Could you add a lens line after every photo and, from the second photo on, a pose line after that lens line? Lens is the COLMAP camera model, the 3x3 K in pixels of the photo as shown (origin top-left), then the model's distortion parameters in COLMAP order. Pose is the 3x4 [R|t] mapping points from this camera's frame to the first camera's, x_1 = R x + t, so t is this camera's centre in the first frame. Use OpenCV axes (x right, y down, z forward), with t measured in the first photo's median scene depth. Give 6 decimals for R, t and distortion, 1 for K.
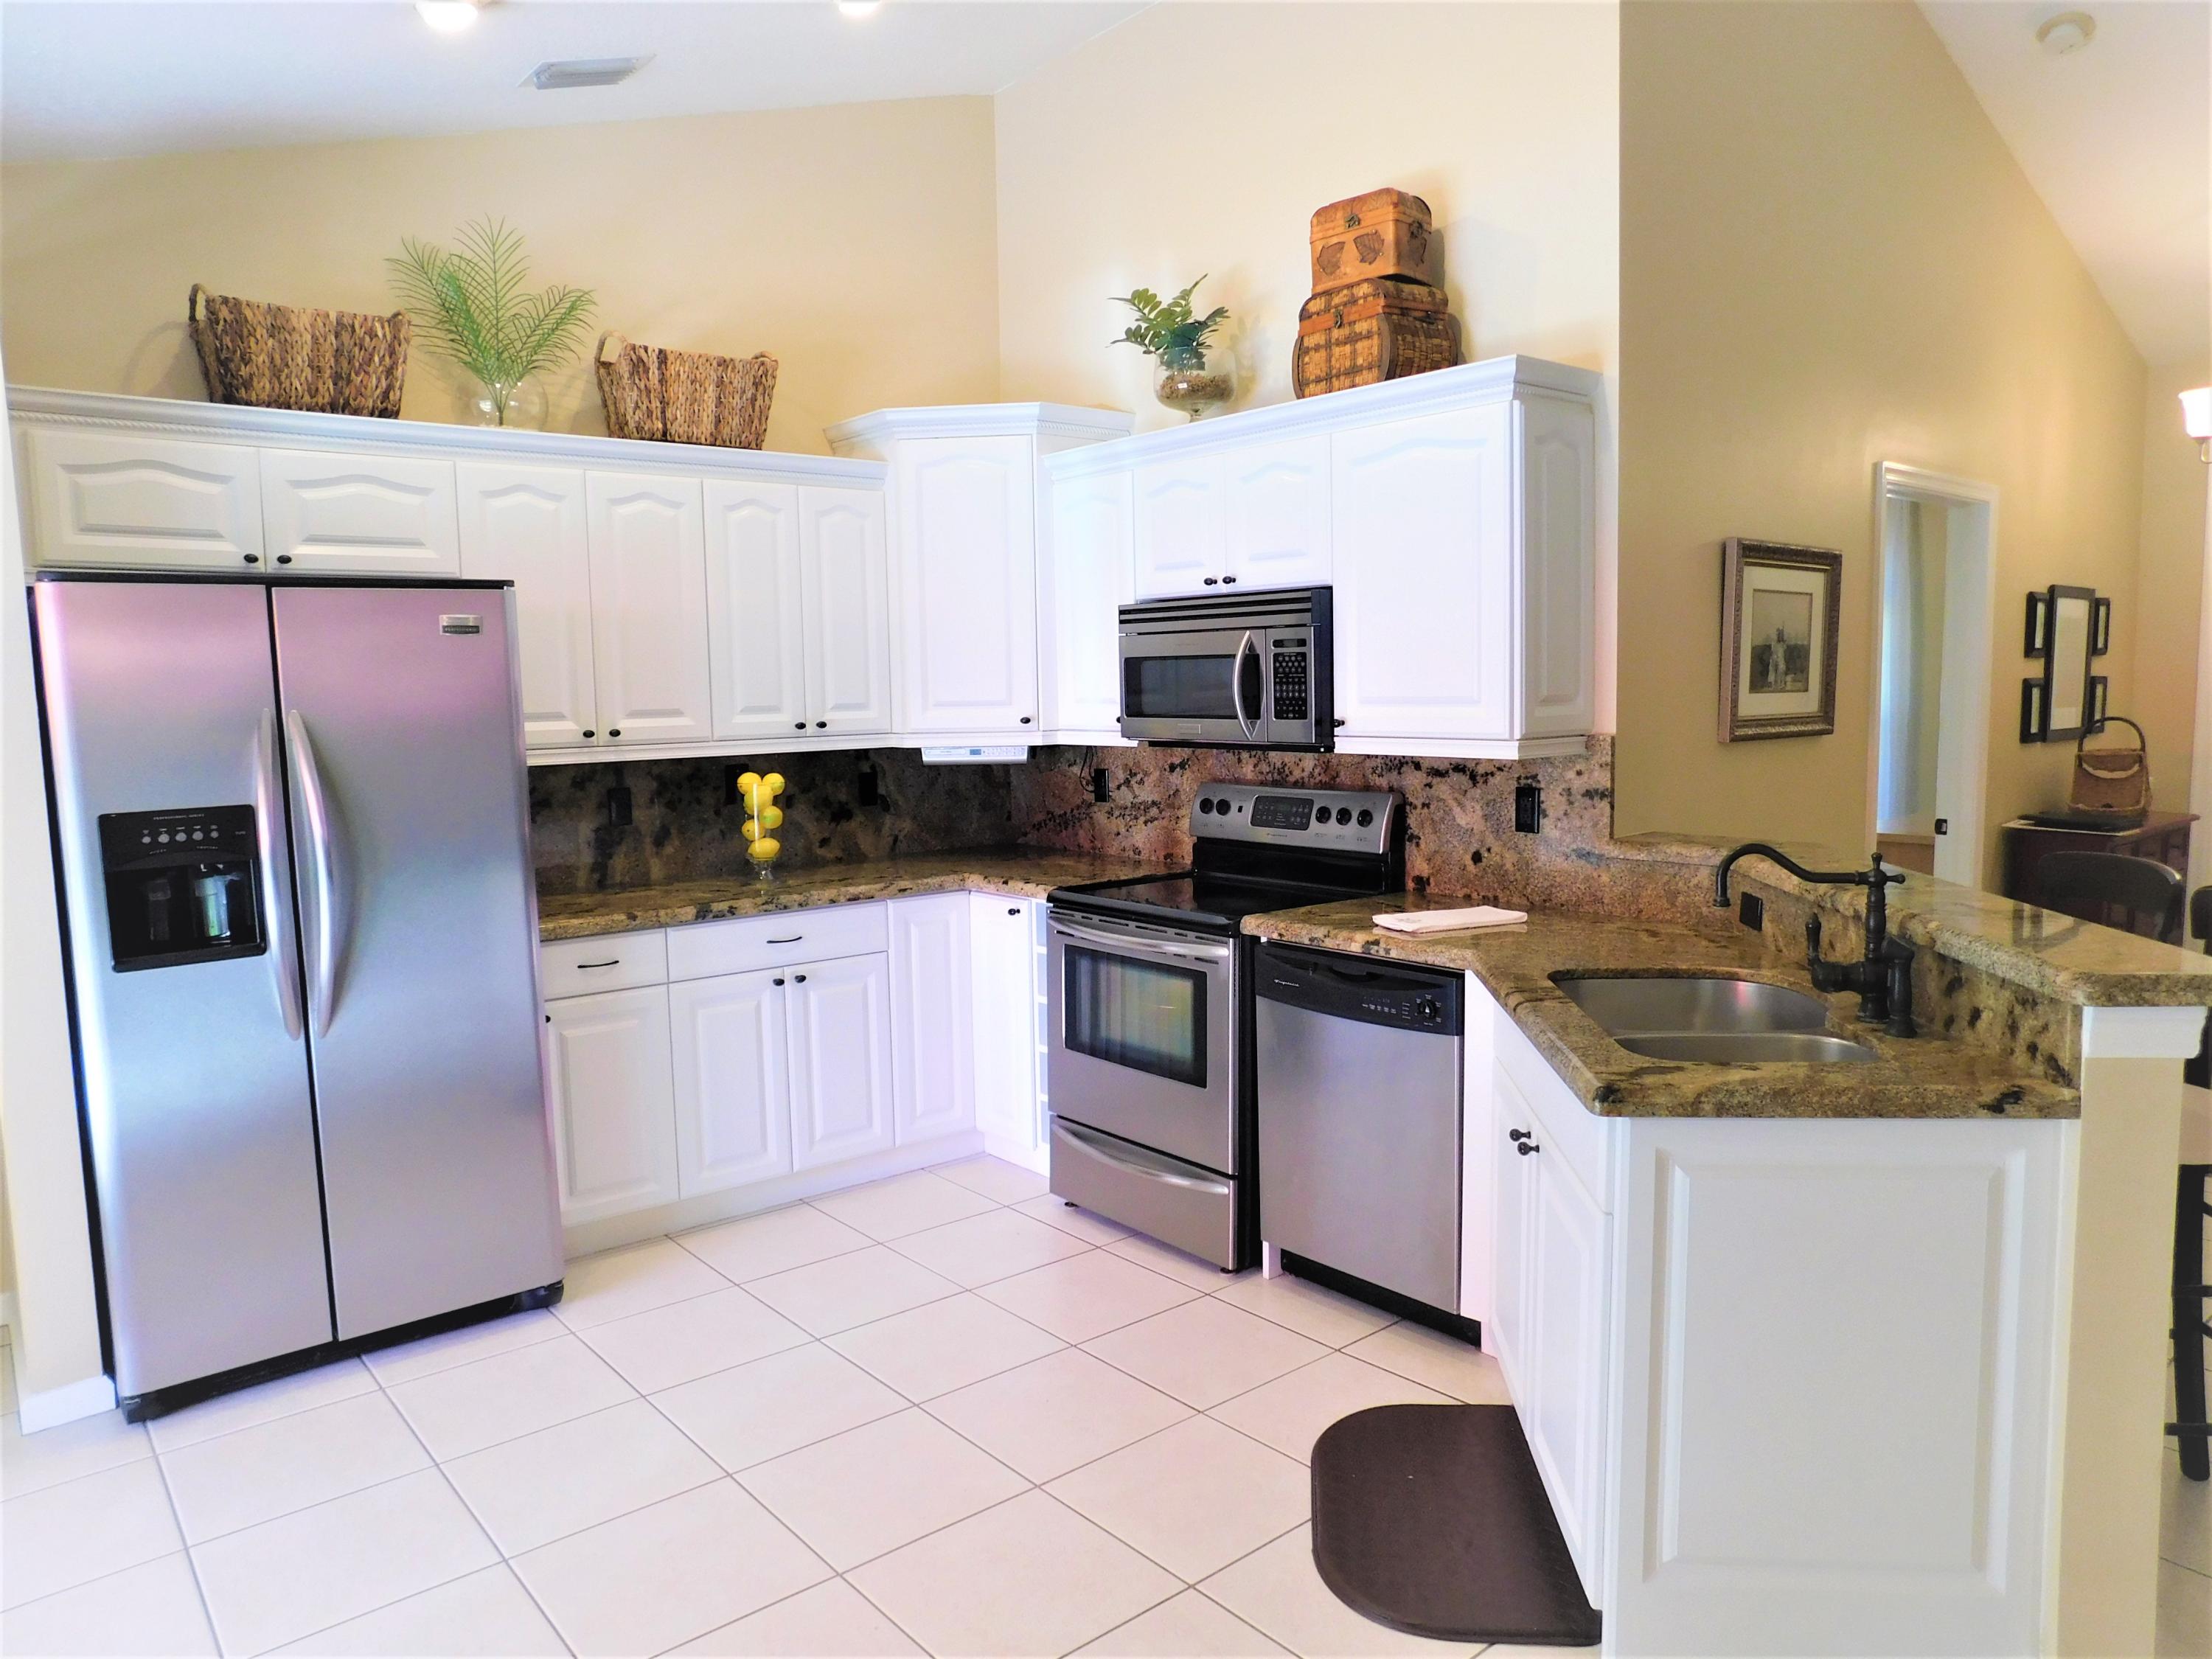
lens RADIAL K [[1459.7, 0, 1091.9], [0, 1459.7, 827.9], [0, 0, 1]] dist [-0.052639, 0.044984]
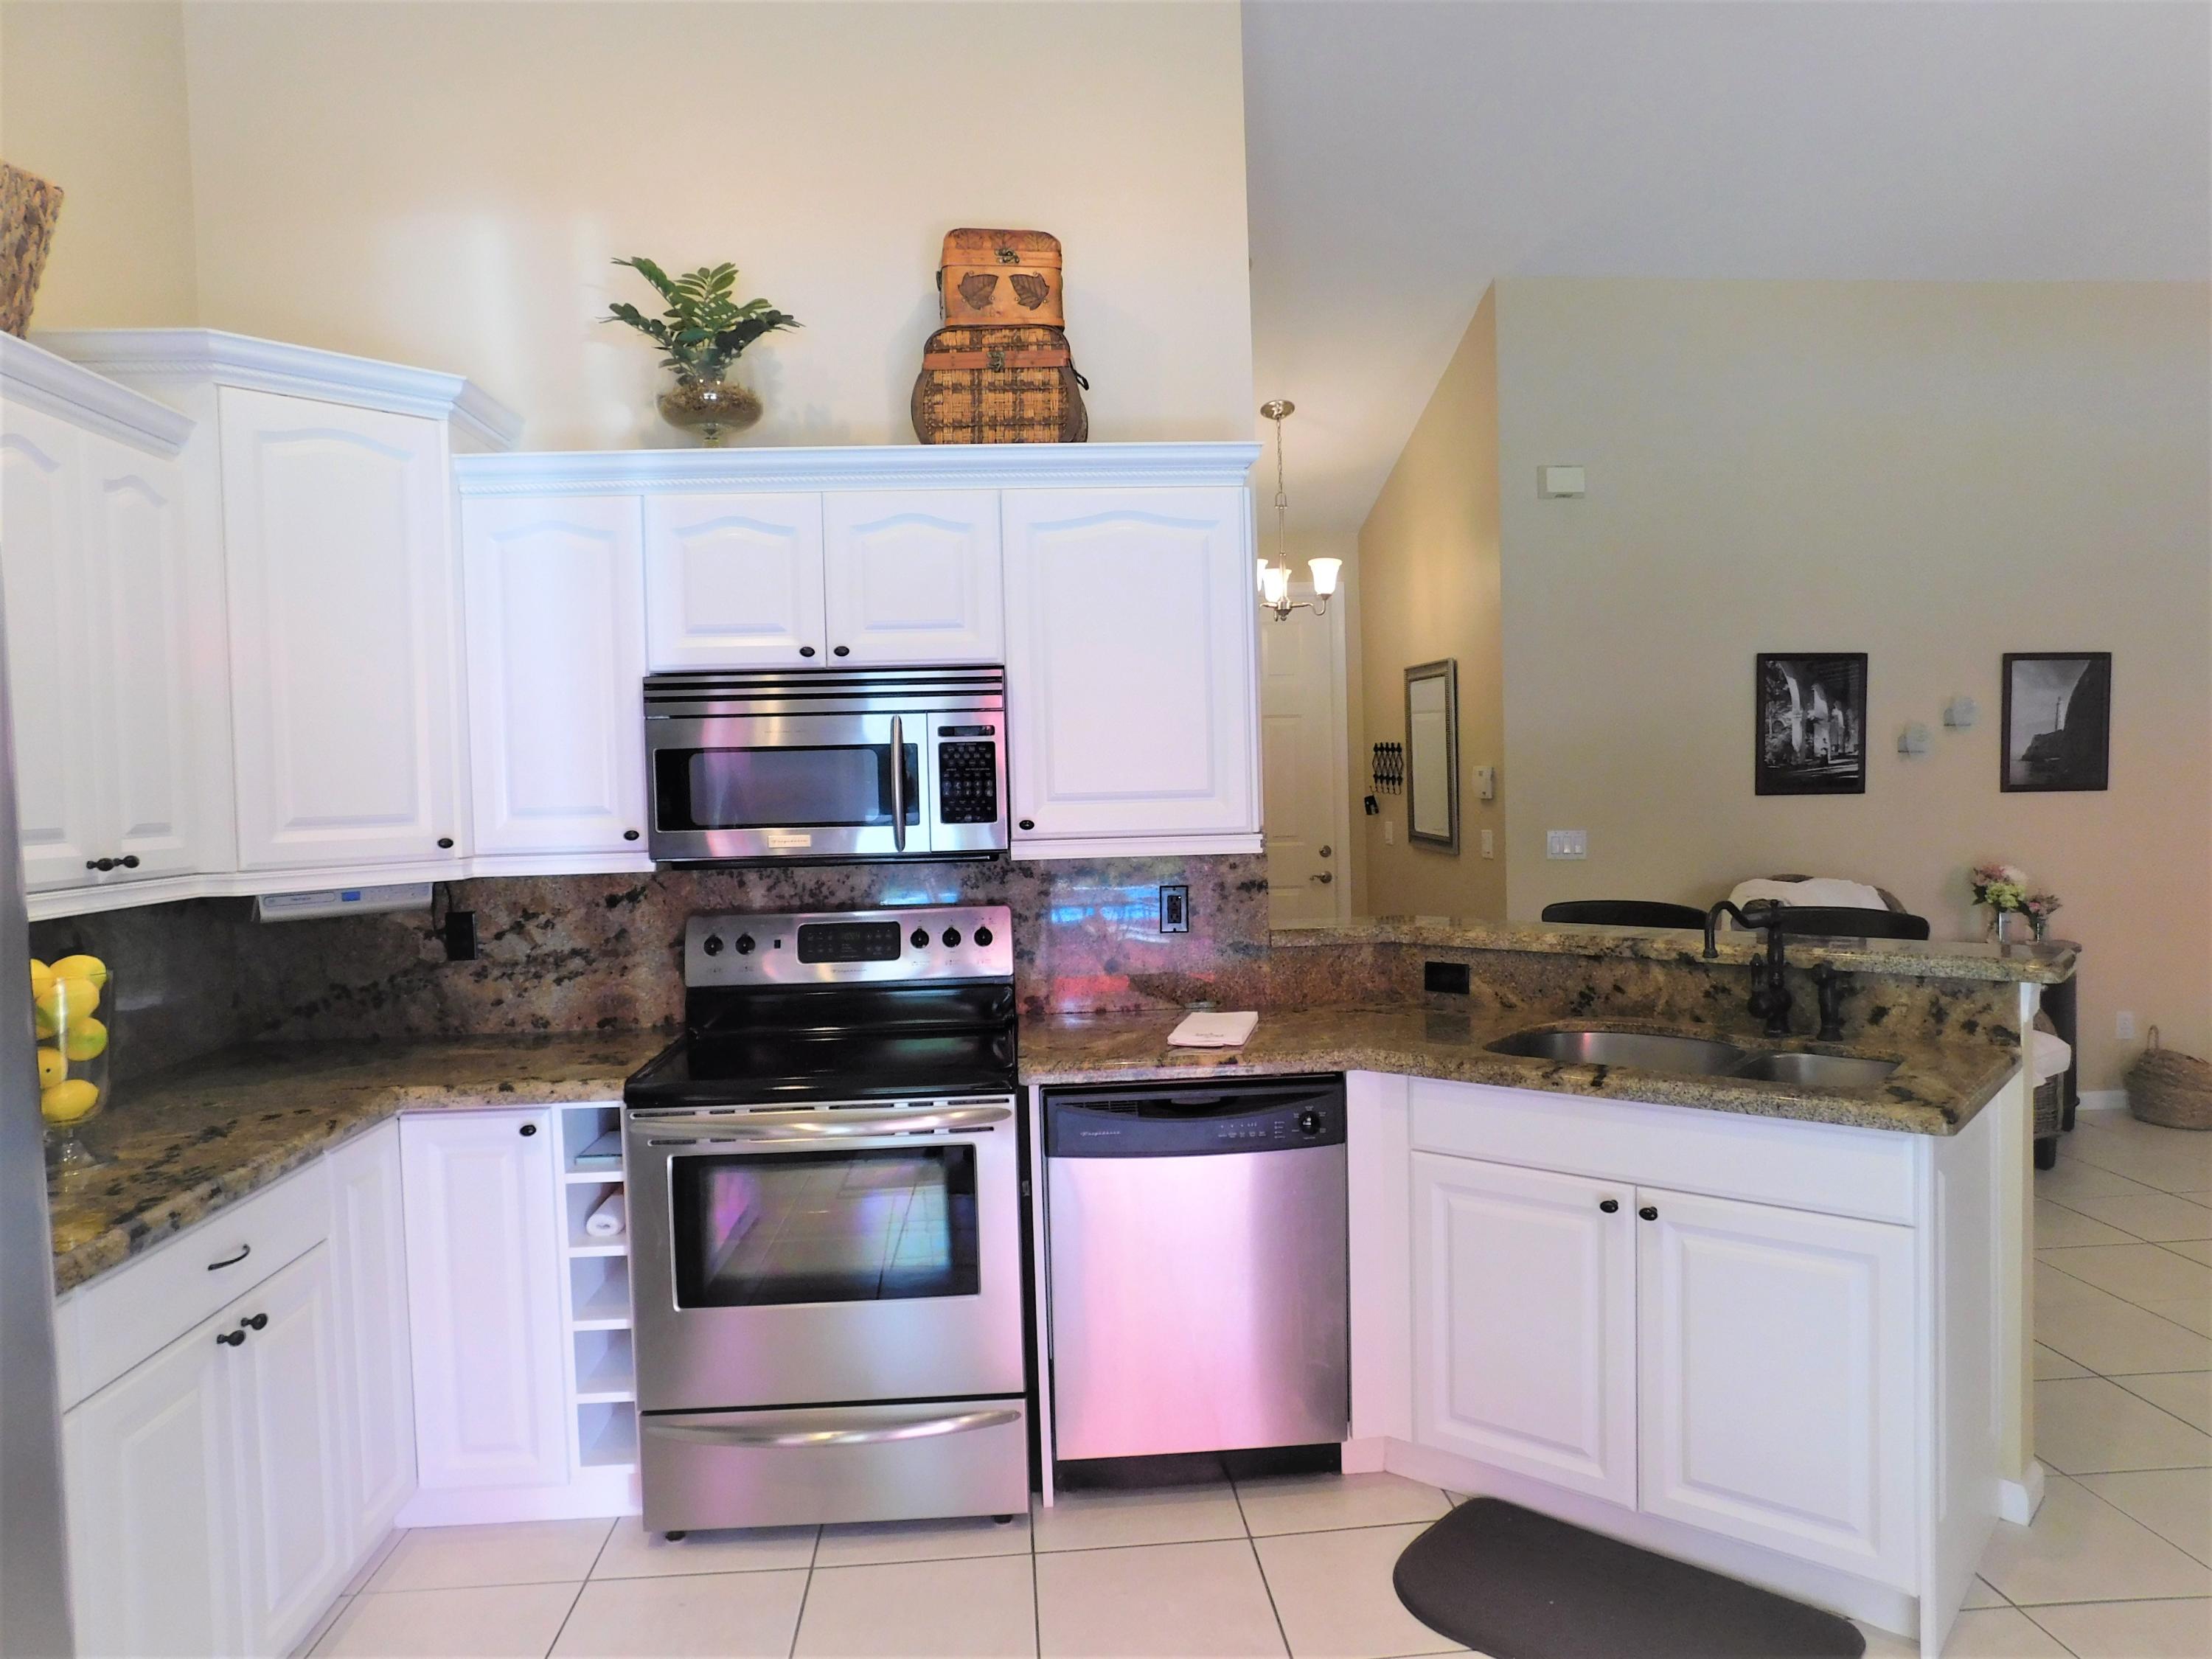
lens RADIAL K [[1459.7, 0, 1115.2], [0, 1459.7, 830.4], [0, 0, 1]] dist [-0.052639, 0.044984]
pose [[0.581431, -0.025488, 0.813196, -0.459931], [0.096750, 0.994583, -0.038003, -0.028436], [-0.807822, 0.100773, 0.580748, 0.424410]]
